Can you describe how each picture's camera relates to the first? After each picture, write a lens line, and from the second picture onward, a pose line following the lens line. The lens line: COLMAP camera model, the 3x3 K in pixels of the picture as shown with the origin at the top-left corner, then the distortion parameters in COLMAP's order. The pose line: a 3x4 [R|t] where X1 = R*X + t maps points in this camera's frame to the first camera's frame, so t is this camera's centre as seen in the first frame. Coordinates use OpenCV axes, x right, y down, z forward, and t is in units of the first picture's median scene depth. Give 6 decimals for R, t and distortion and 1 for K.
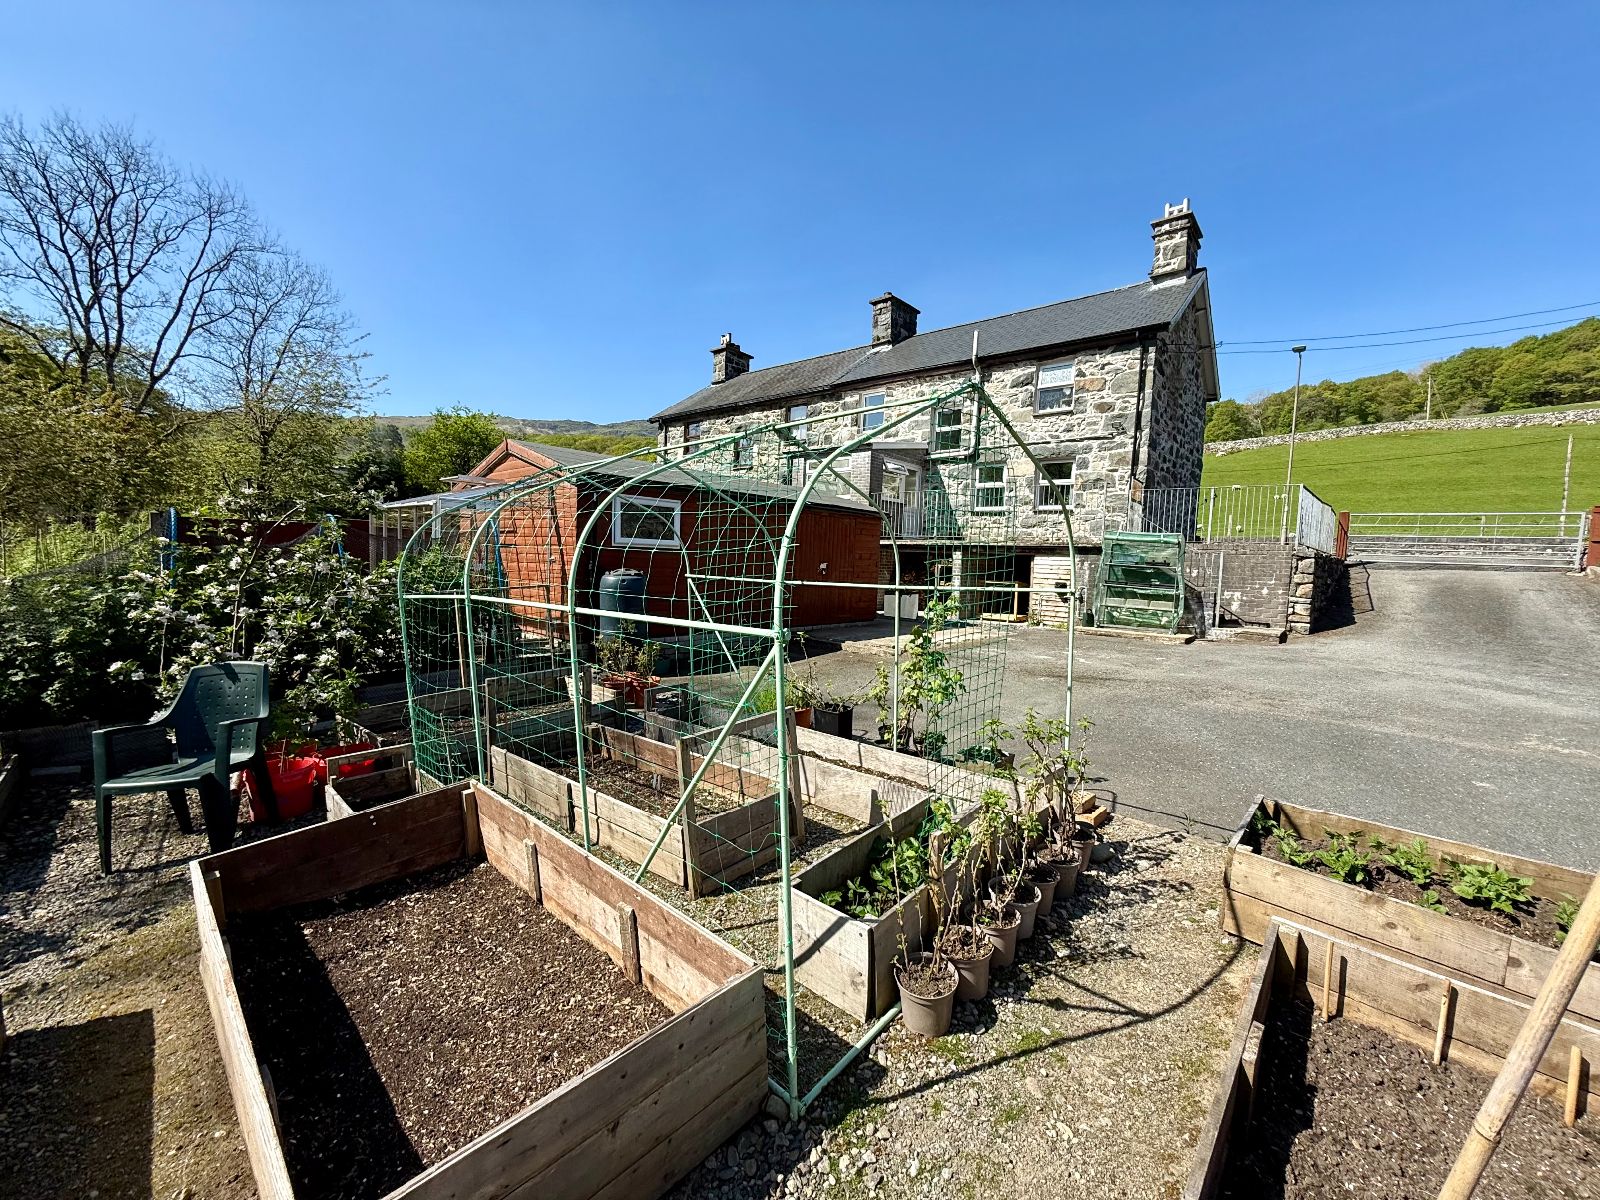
lens RADIAL K [[645.5, 0, 798.2], [0, 645.5, 591.1], [0, 0, 1]] dist [-0.000129, -0.000179]
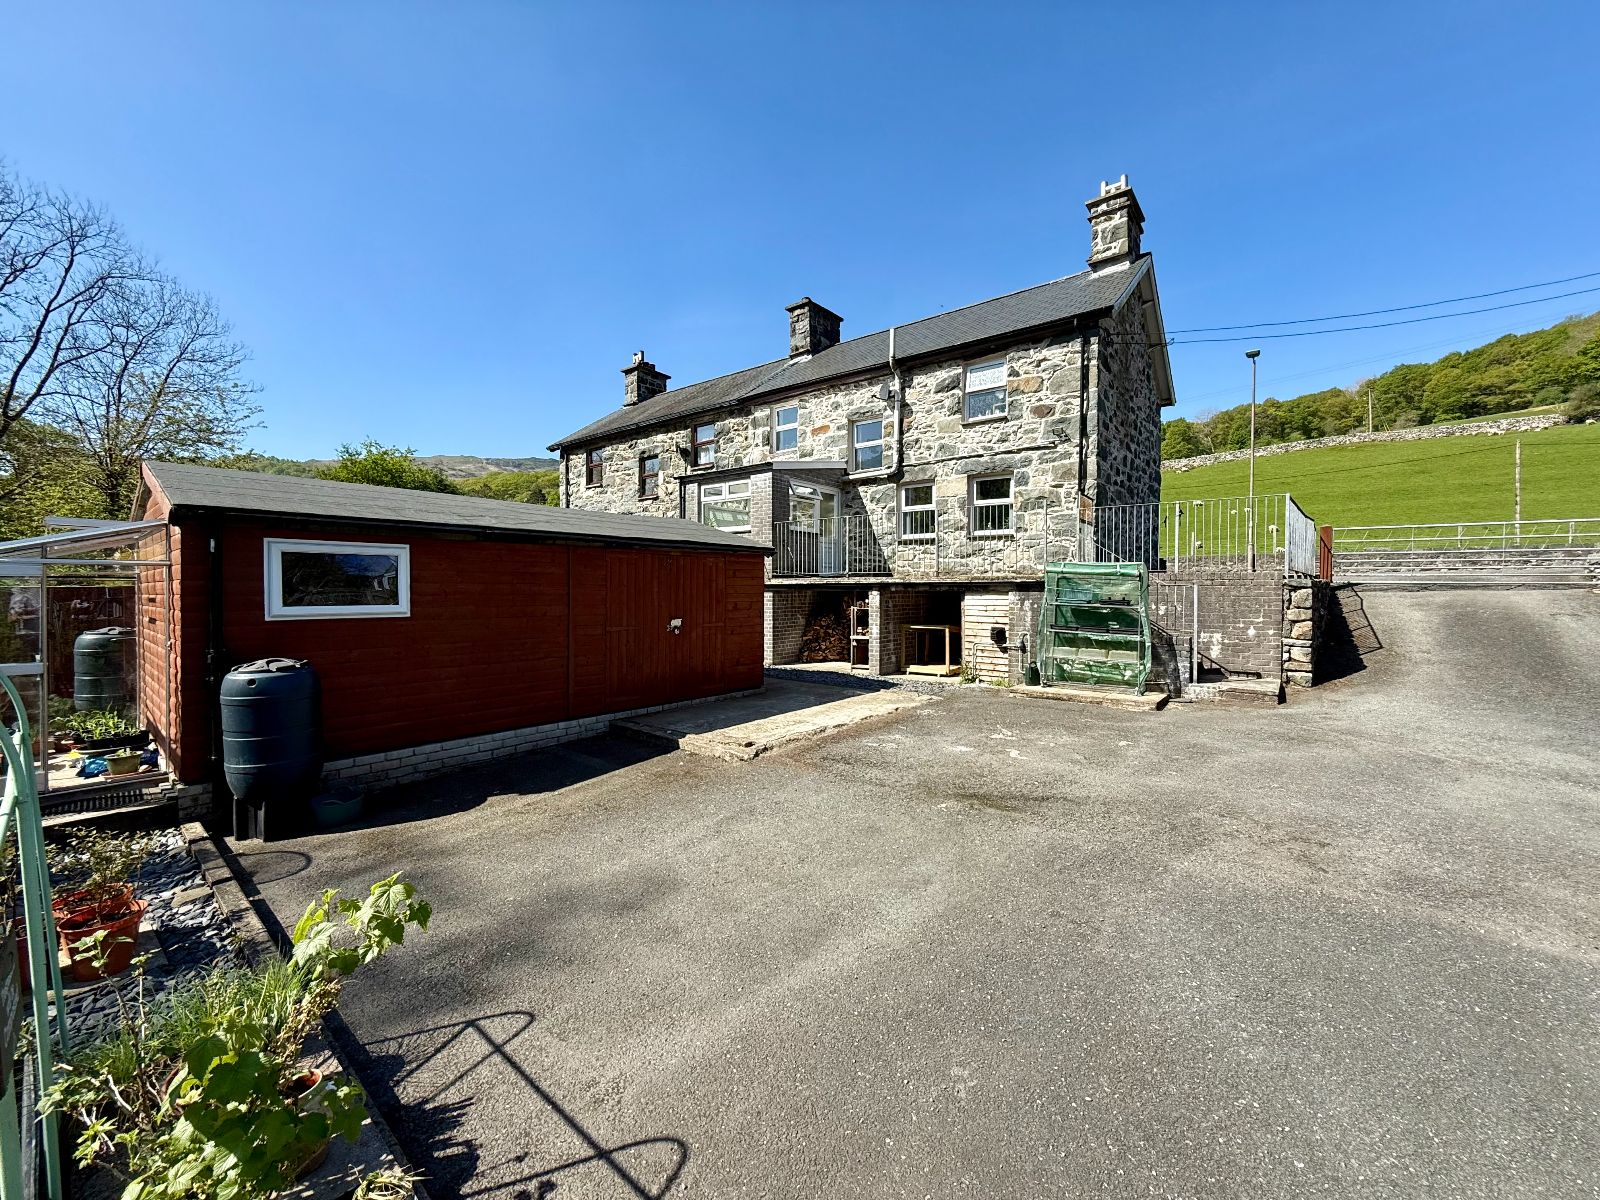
lens RADIAL K [[645.5, 0, 801.6], [0, 645.5, 590.2], [0, 0, 1]] dist [-0.000129, -0.000179]
pose [[0.998221, -0.037375, 0.046464, 0.102673], [0.039483, 0.998192, -0.045317, -0.025282], [-0.044686, 0.047071, 0.997892, 0.171145]]
